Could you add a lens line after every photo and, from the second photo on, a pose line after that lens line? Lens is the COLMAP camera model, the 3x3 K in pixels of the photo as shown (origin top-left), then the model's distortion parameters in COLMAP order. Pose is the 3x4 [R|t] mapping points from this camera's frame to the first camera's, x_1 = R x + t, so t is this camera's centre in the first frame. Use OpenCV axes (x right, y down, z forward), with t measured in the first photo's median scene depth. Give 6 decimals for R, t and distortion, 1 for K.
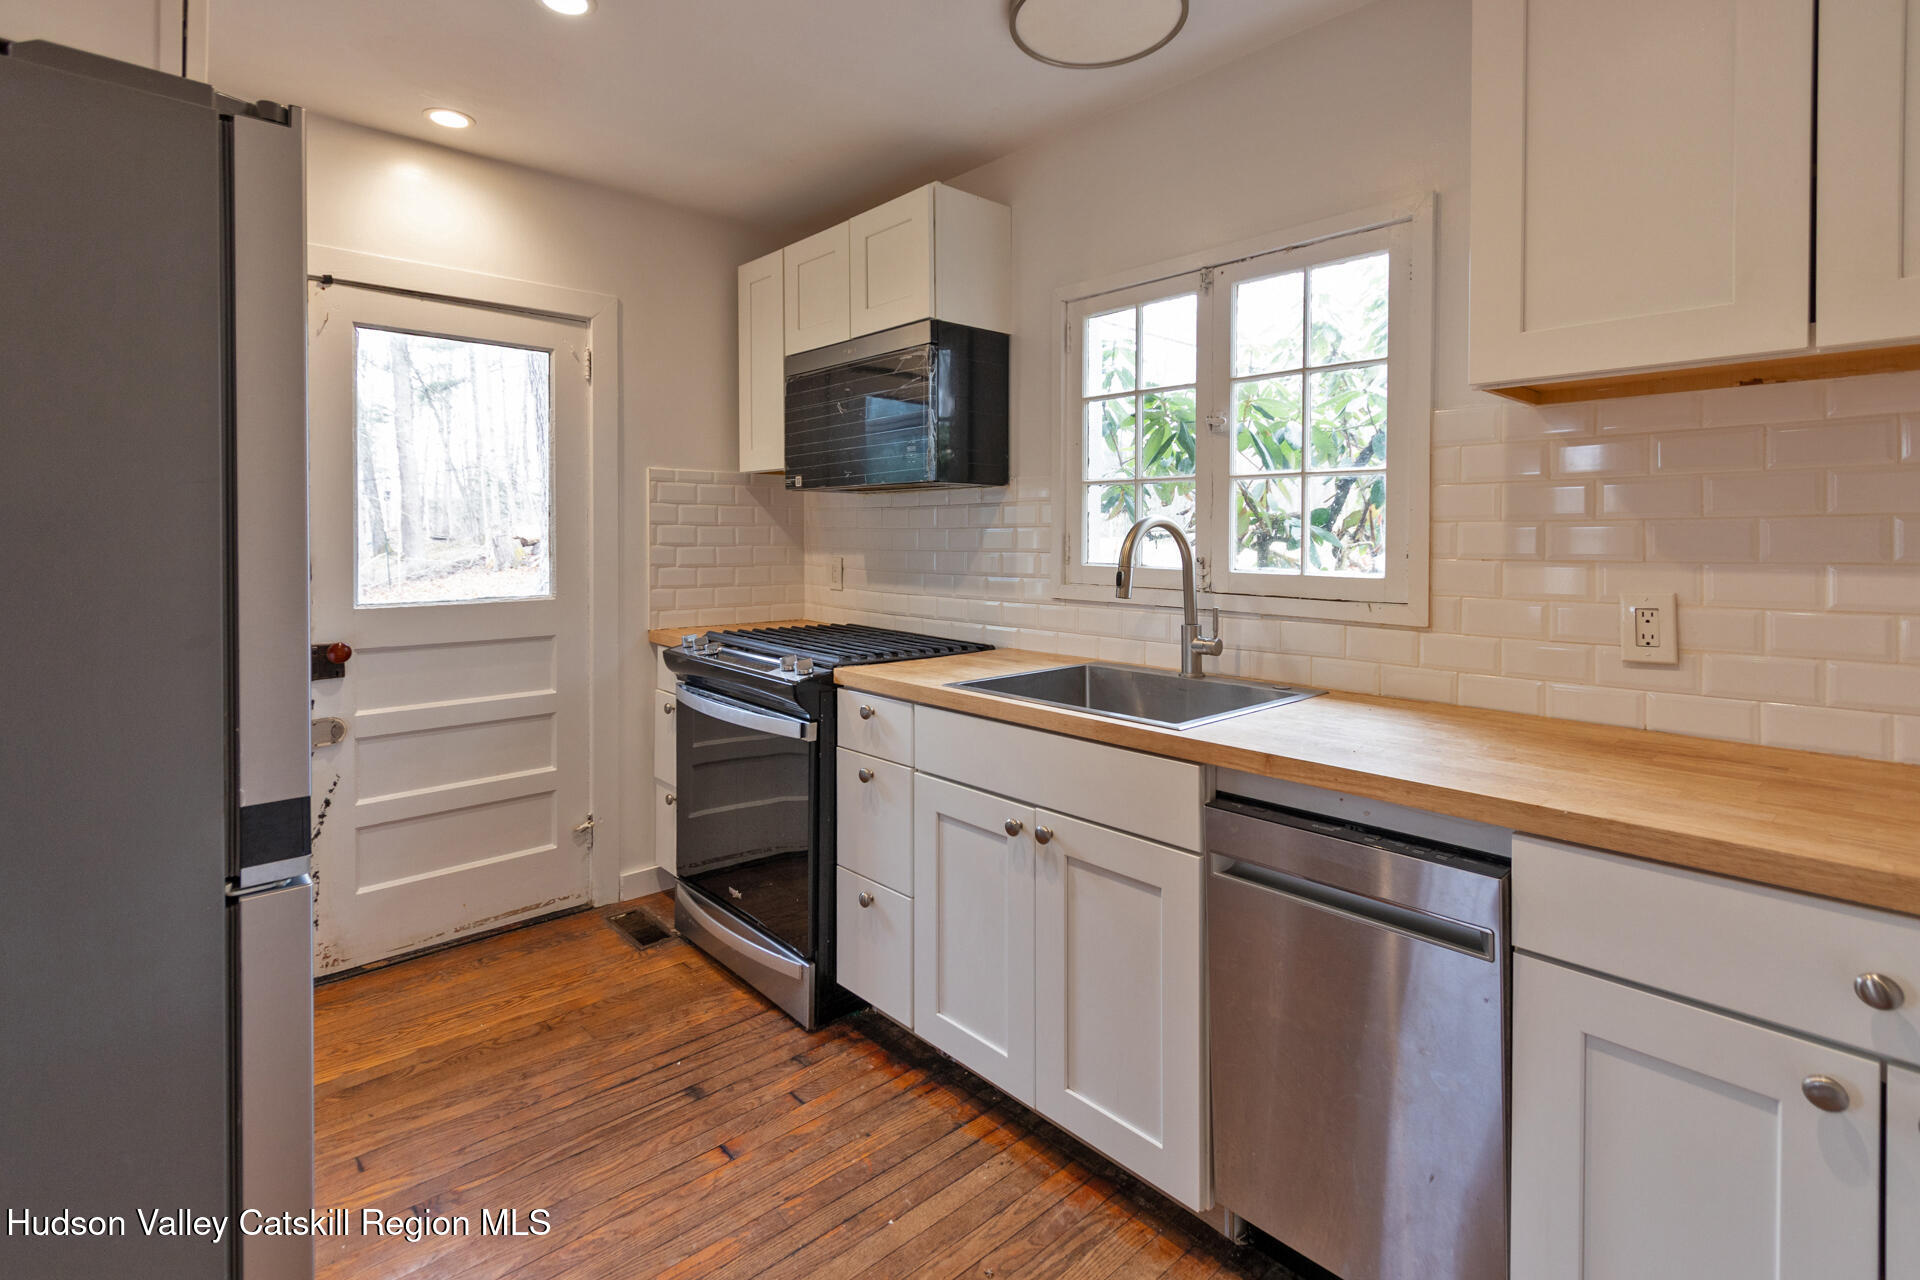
lens RADIAL K [[923.0, 0, 947.3], [0, 923.0, 549.5], [0, 0, 1]] dist [0.010813, -0.004476]
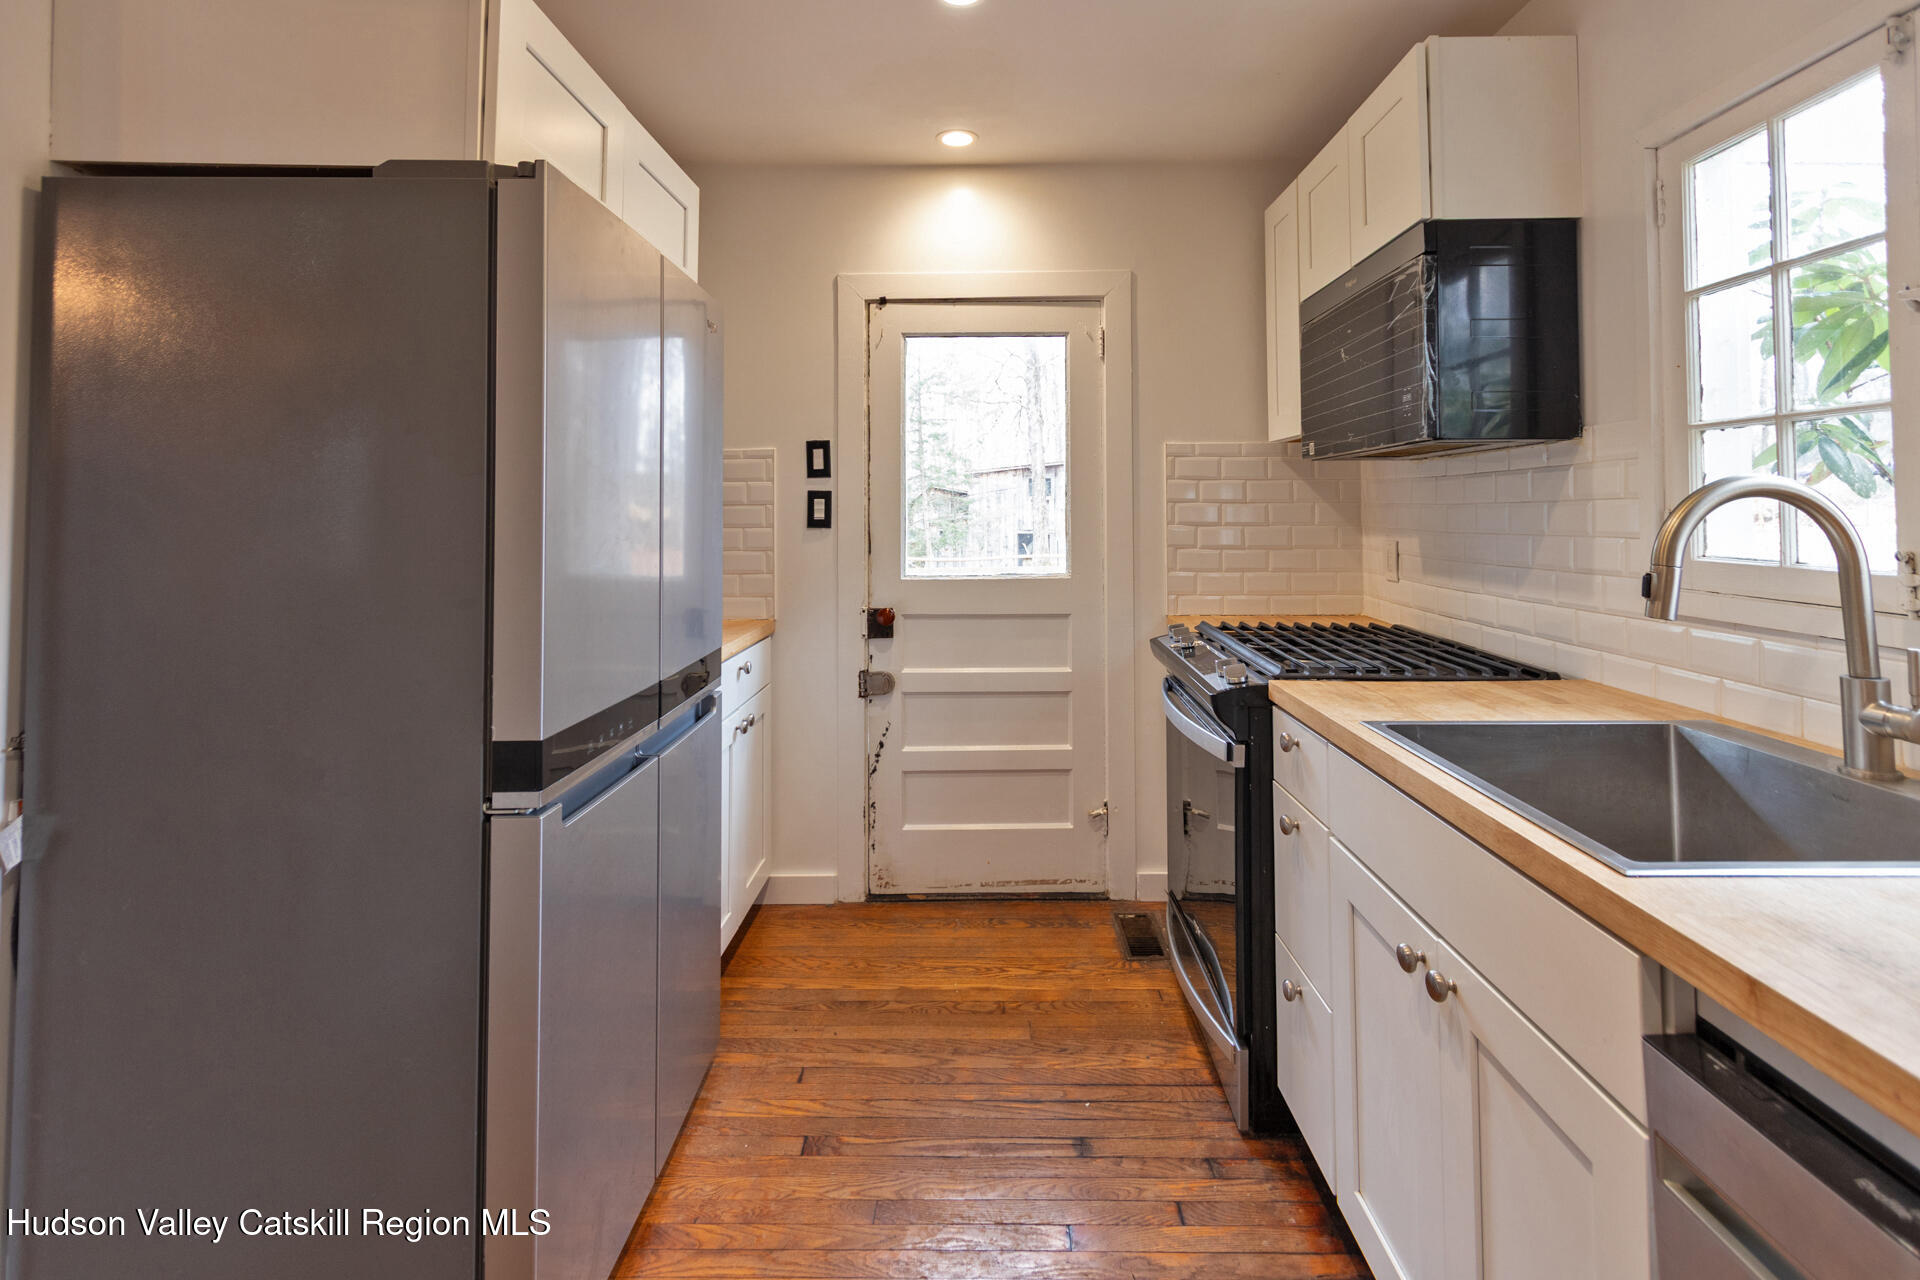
lens RADIAL K [[923.0, 0, 971.3], [0, 923.0, 491.4], [0, 0, 1]] dist [0.010813, -0.004476]
pose [[0.733415, -0.021384, -0.679445, 0.251750], [-0.005756, 0.999274, -0.037663, -0.002998], [0.679757, 0.031533, 0.732759, 0.251680]]
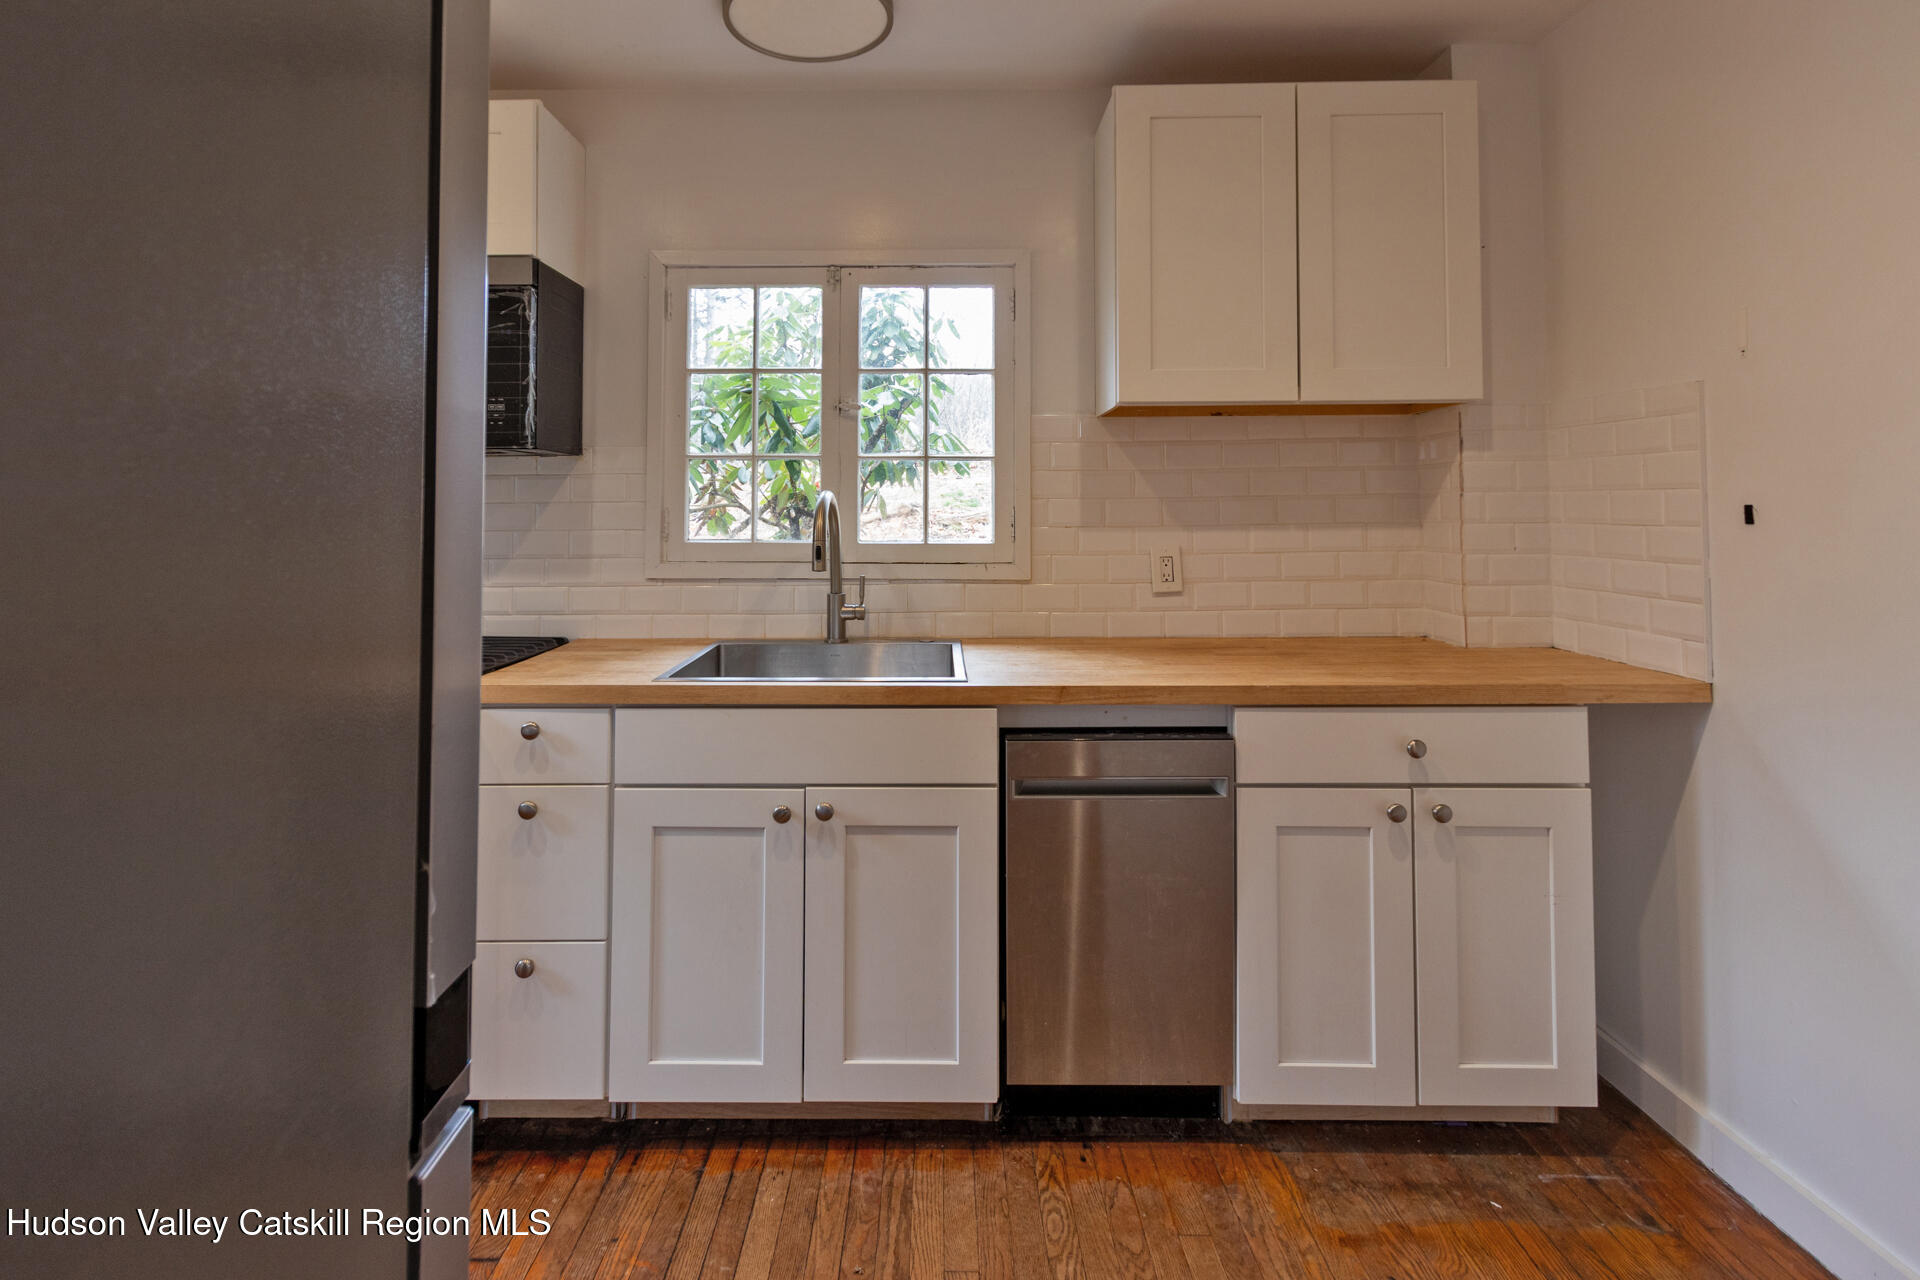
lens RADIAL K [[923.0, 0, 942.8], [0, 923.0, 489.3], [0, 0, 1]] dist [0.010813, -0.004476]
pose [[0.673027, 0.012260, 0.739516, -0.450898], [0.016161, 0.999380, -0.031277, -0.004323], [-0.739441, 0.033002, 0.672412, 0.183452]]
